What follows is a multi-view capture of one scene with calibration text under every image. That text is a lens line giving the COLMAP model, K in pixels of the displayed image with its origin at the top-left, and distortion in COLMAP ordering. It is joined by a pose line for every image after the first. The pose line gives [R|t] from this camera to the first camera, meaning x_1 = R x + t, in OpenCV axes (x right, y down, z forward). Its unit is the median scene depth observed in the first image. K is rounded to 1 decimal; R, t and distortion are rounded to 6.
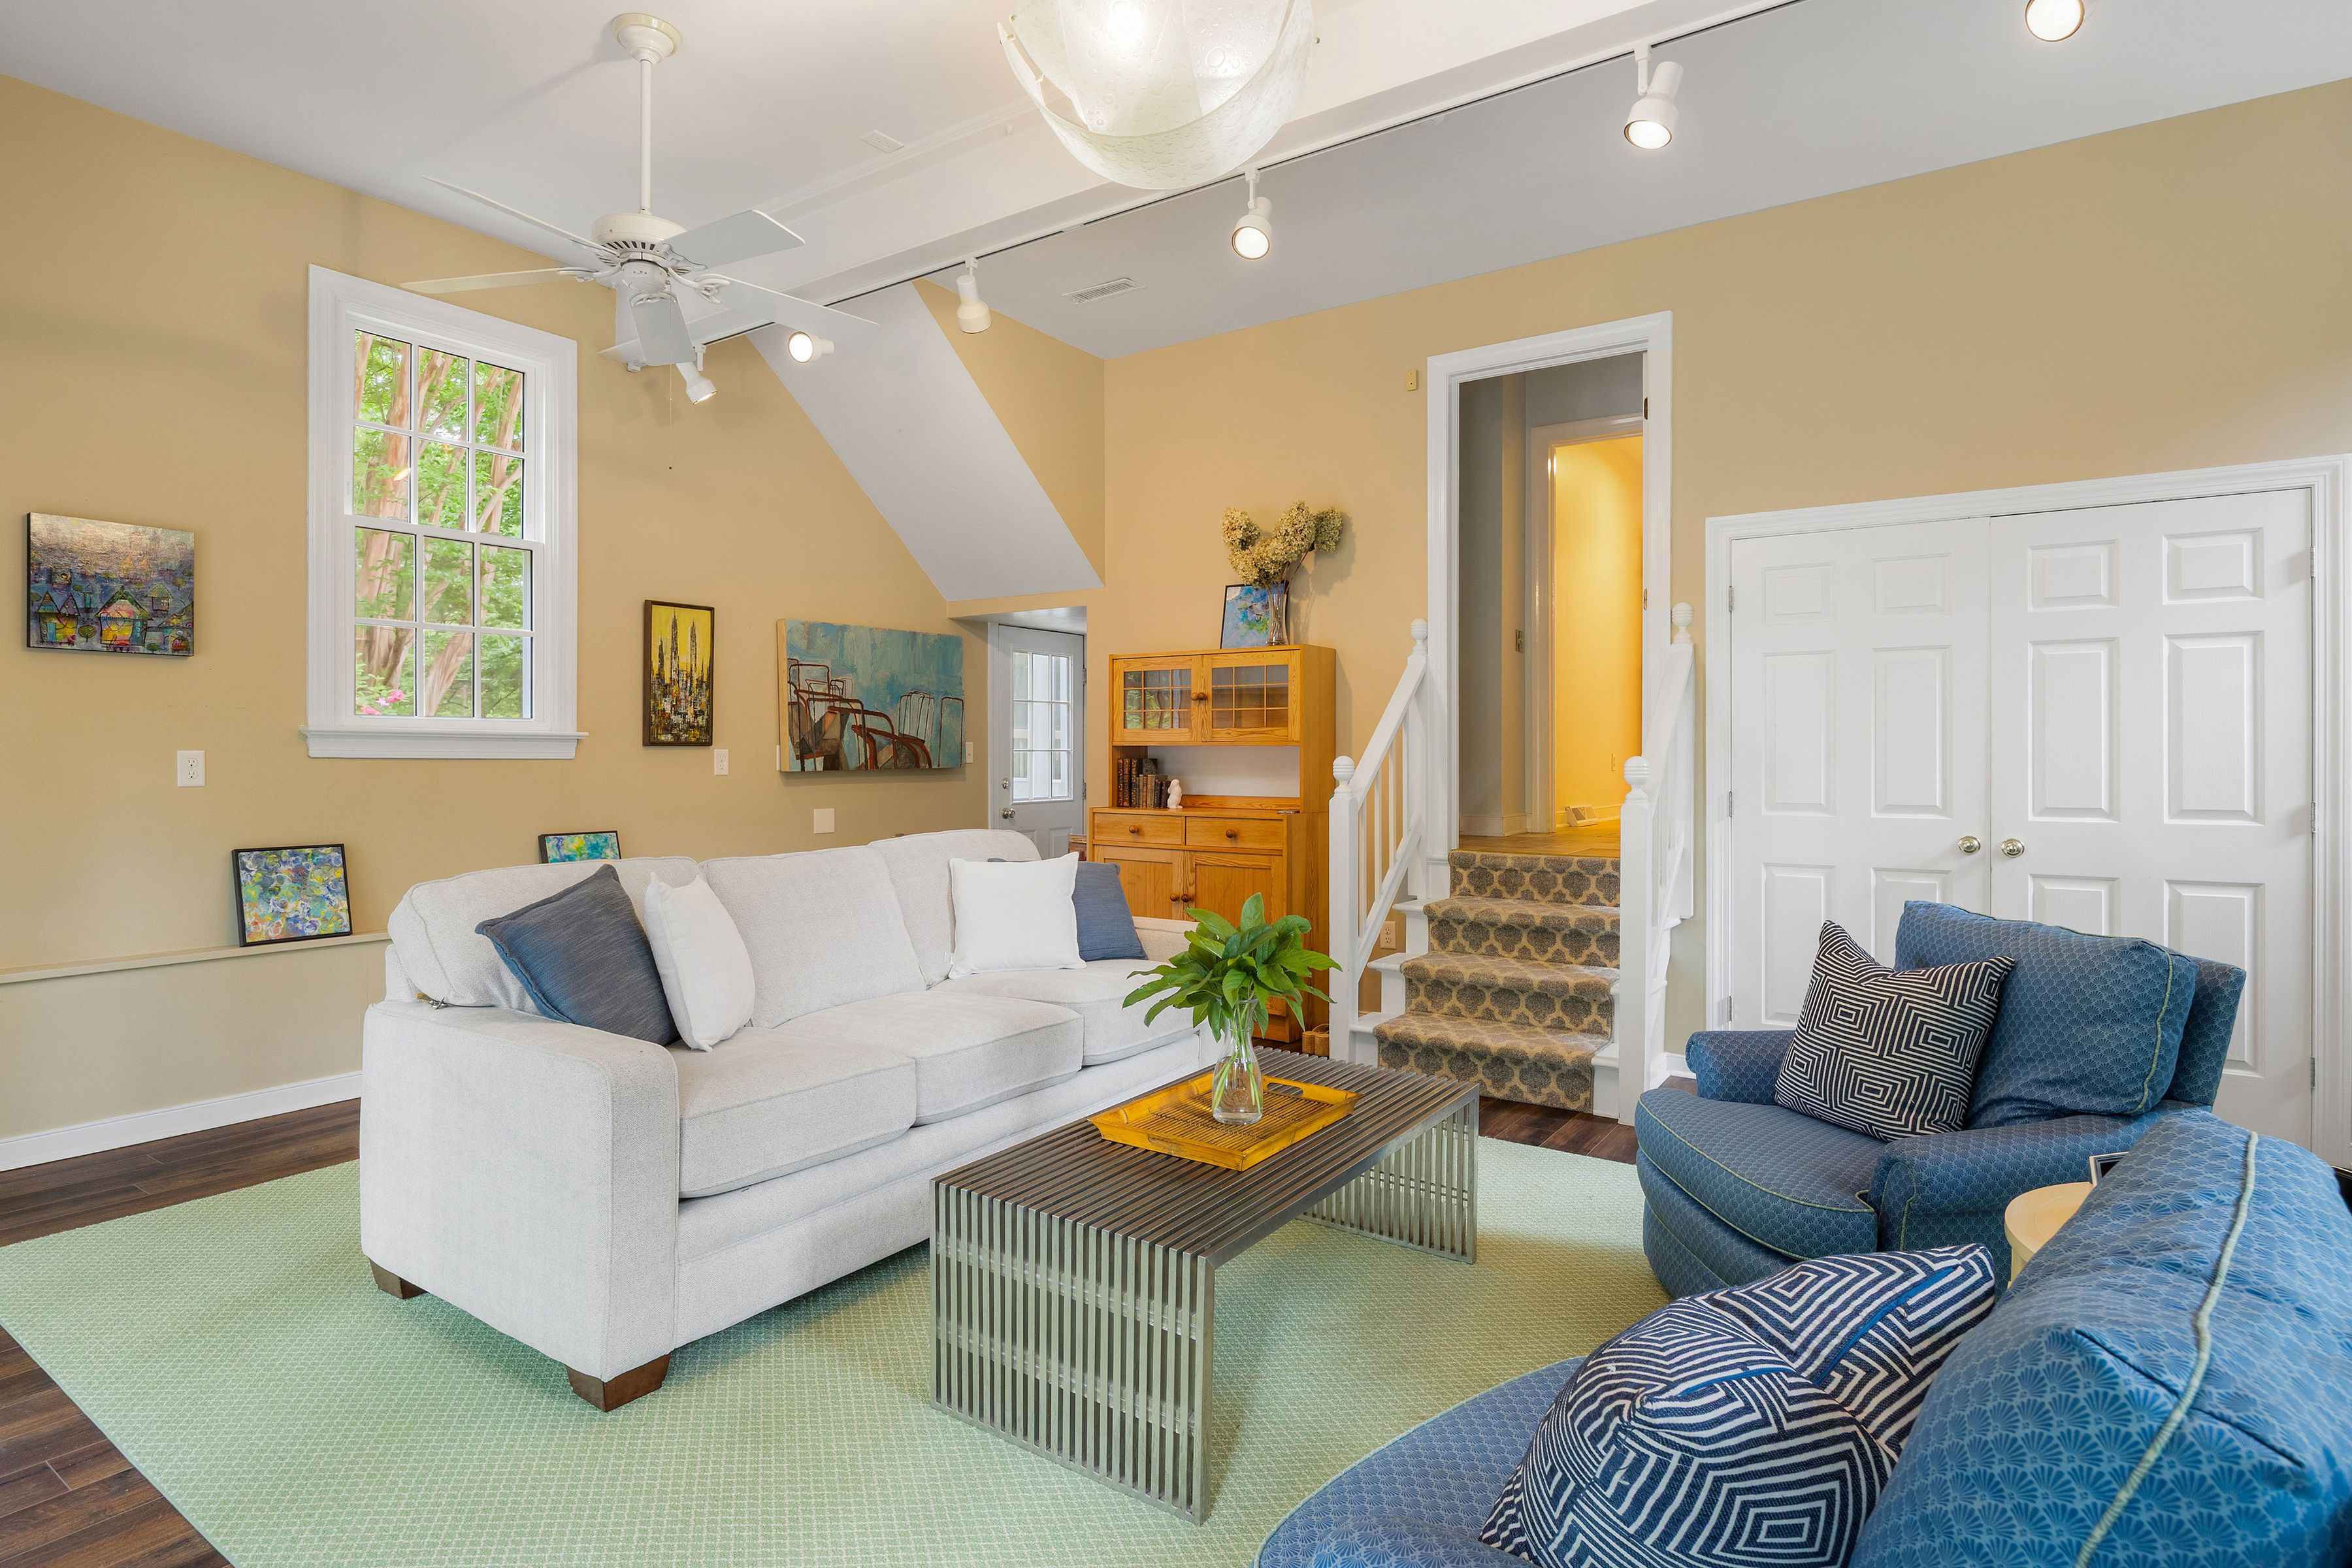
lens RADIAL K [[1206.2, 0, 1170.7], [0, 1206.2, 780.4], [0, 0, 1]] dist [-0.022351, -0.000490]
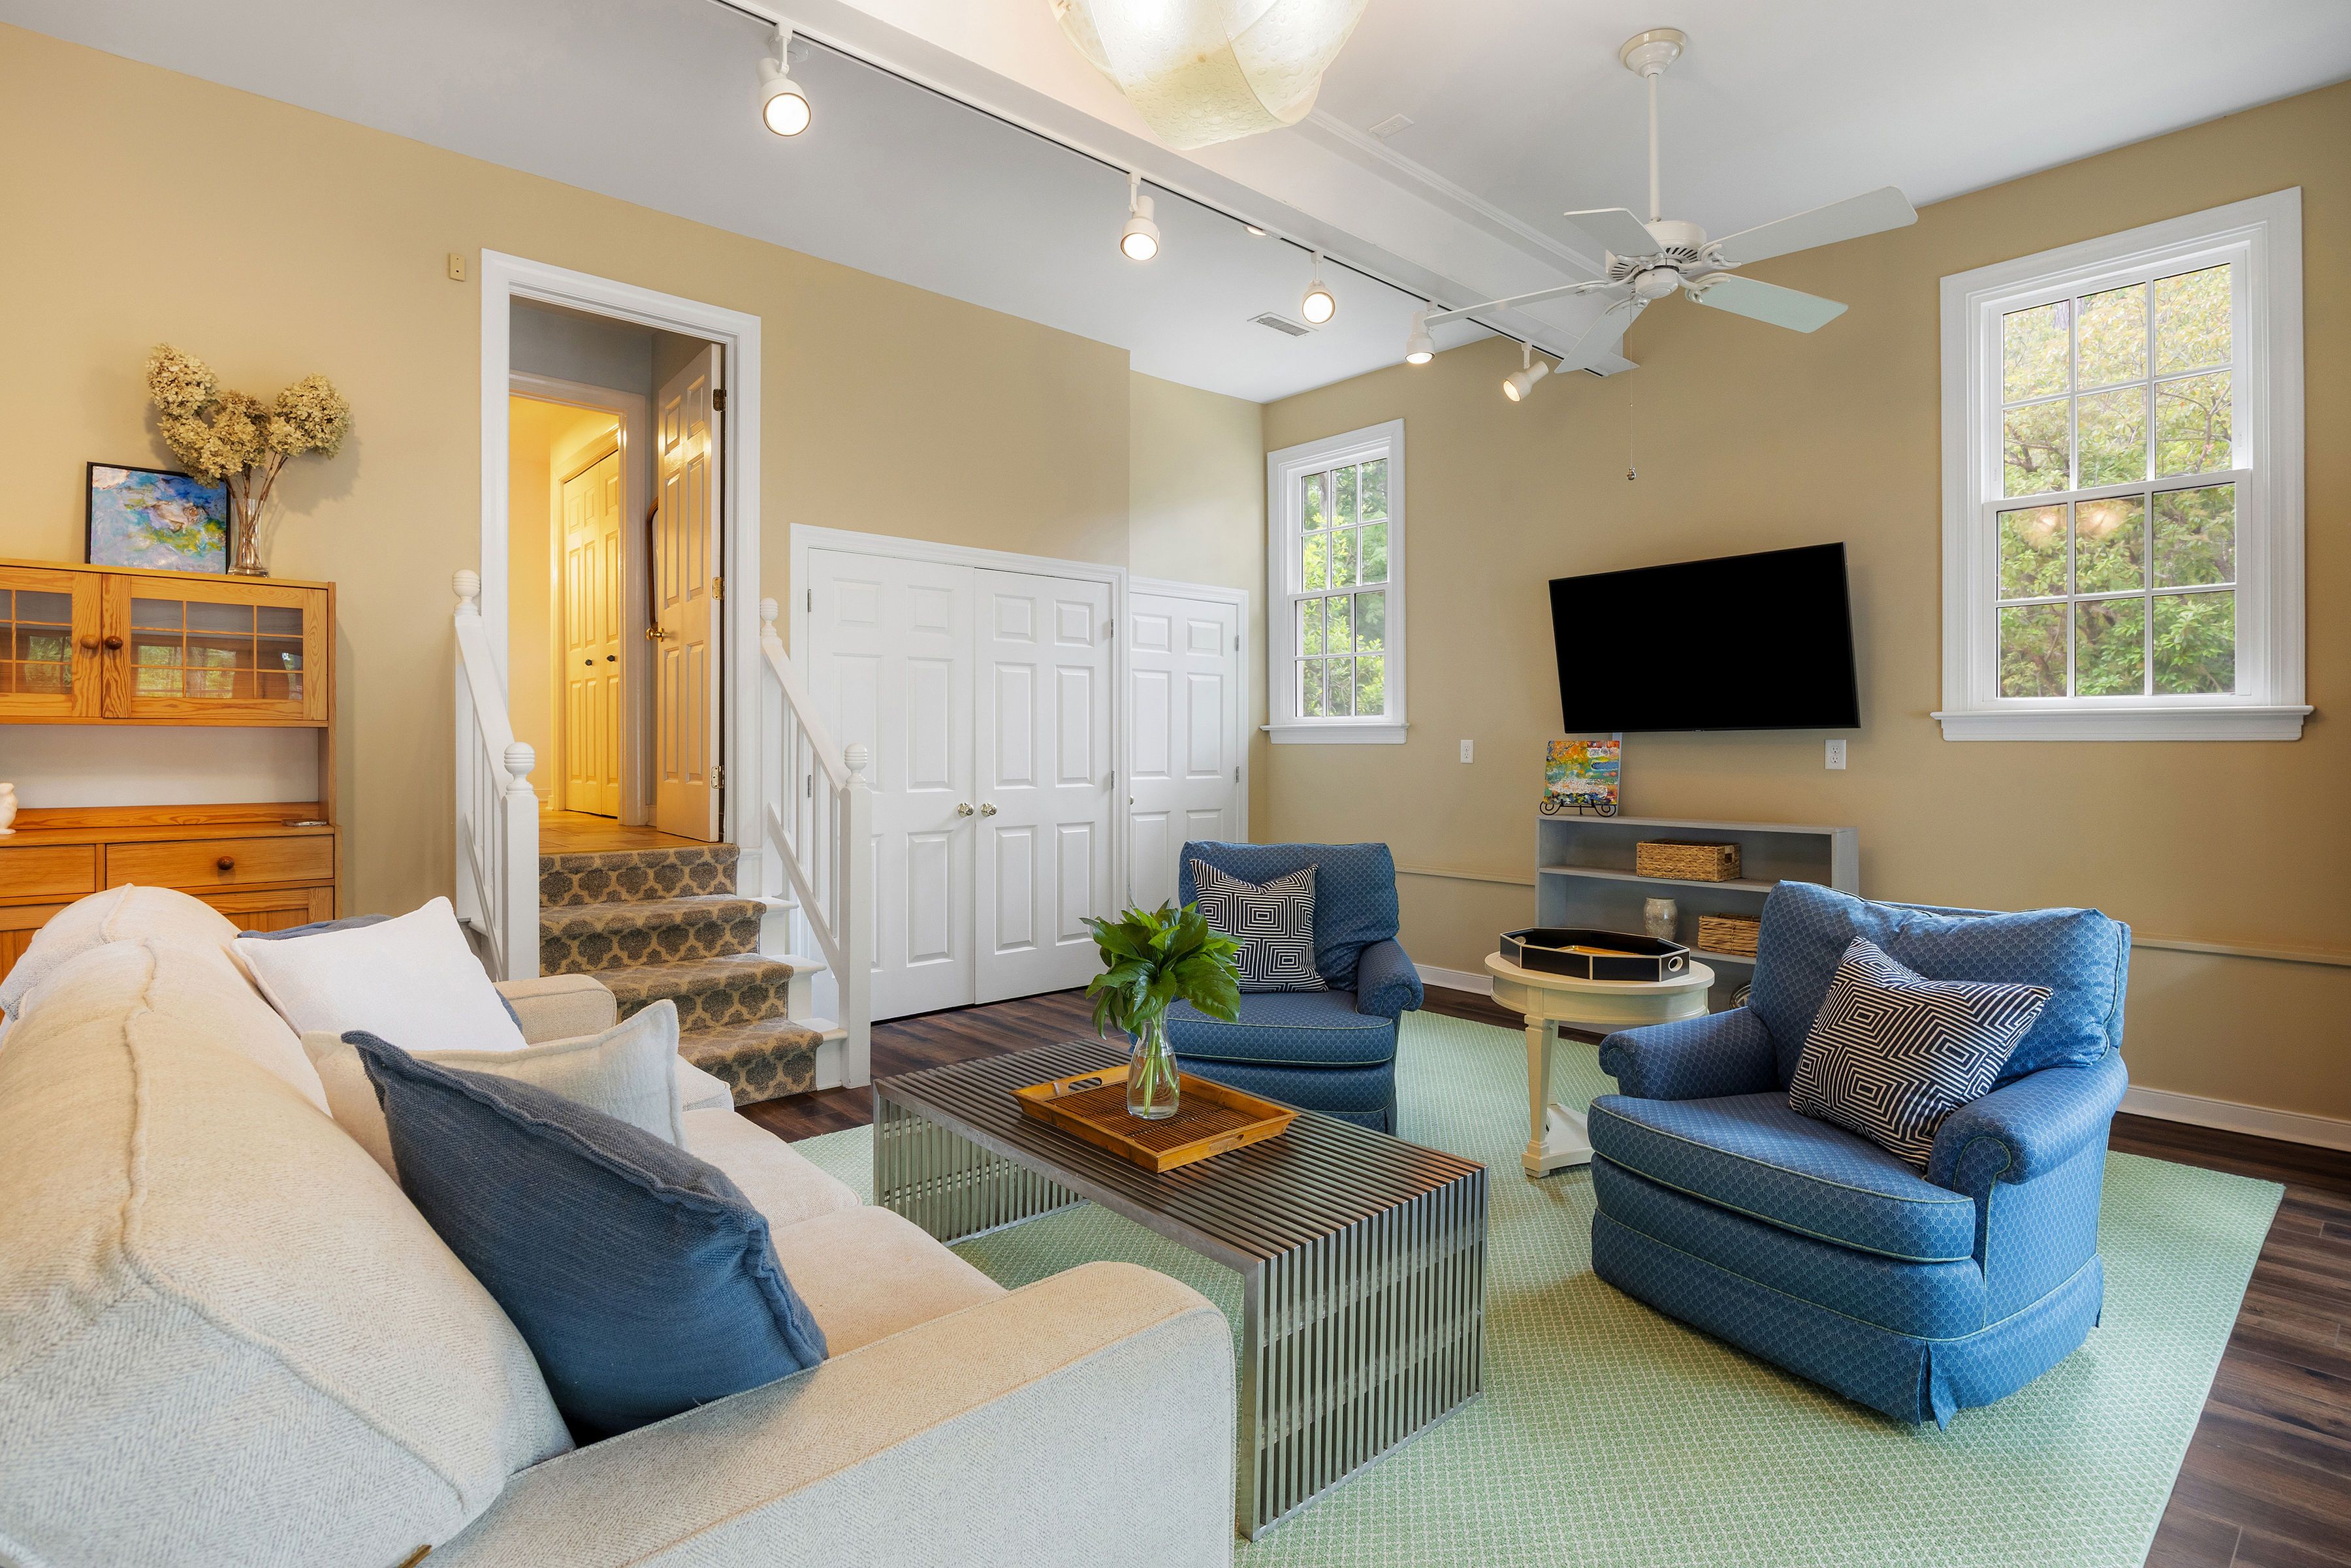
lens RADIAL K [[1135.8, 0, 1166.8], [0, 1135.8, 762.3], [0, 0, 1]] dist [-0.007088, -0.002481]
pose [[0.250732, -0.014423, 0.967949, -0.458778], [0.019179, 0.999767, 0.009929, -0.006600], [-0.967867, 0.016075, 0.250950, 0.414378]]
